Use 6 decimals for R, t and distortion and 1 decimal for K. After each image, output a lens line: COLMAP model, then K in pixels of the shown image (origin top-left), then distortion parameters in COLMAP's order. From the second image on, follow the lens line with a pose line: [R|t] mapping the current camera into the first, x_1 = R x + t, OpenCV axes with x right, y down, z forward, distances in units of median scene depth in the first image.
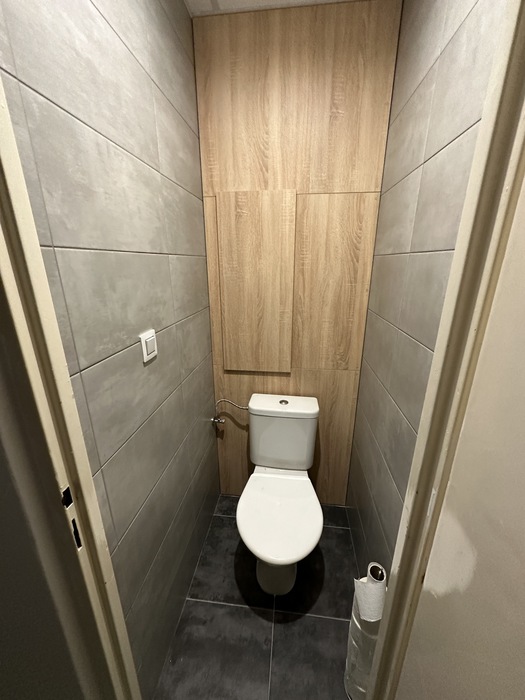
lens RADIAL K [[278.7, 0, 261.1], [0, 278.7, 352.7], [0, 0, 1]] dist [-0.005535, 0.001511]
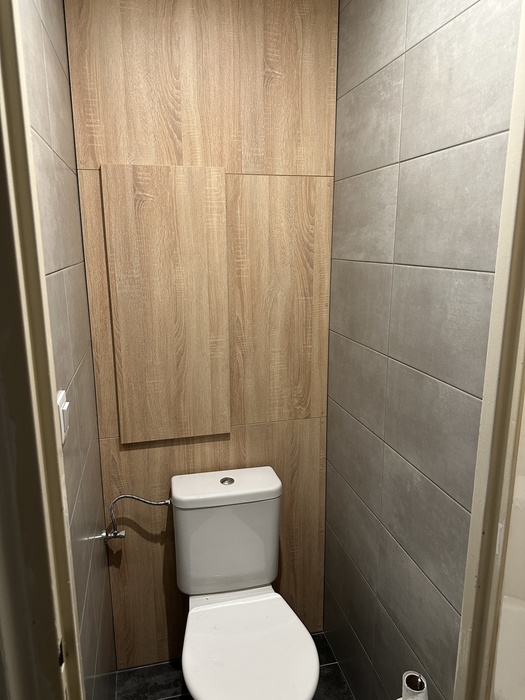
lens RADIAL K [[496.3, 0, 260.4], [0, 496.3, 355.4], [0, 0, 1]] dist [0.041042, -0.061342]
pose [[0.937443, -0.079702, 0.338891, -0.237460], [0.109861, 0.991427, -0.070728, -0.022320], [-0.330349, 0.103535, 0.938163, -0.144064]]
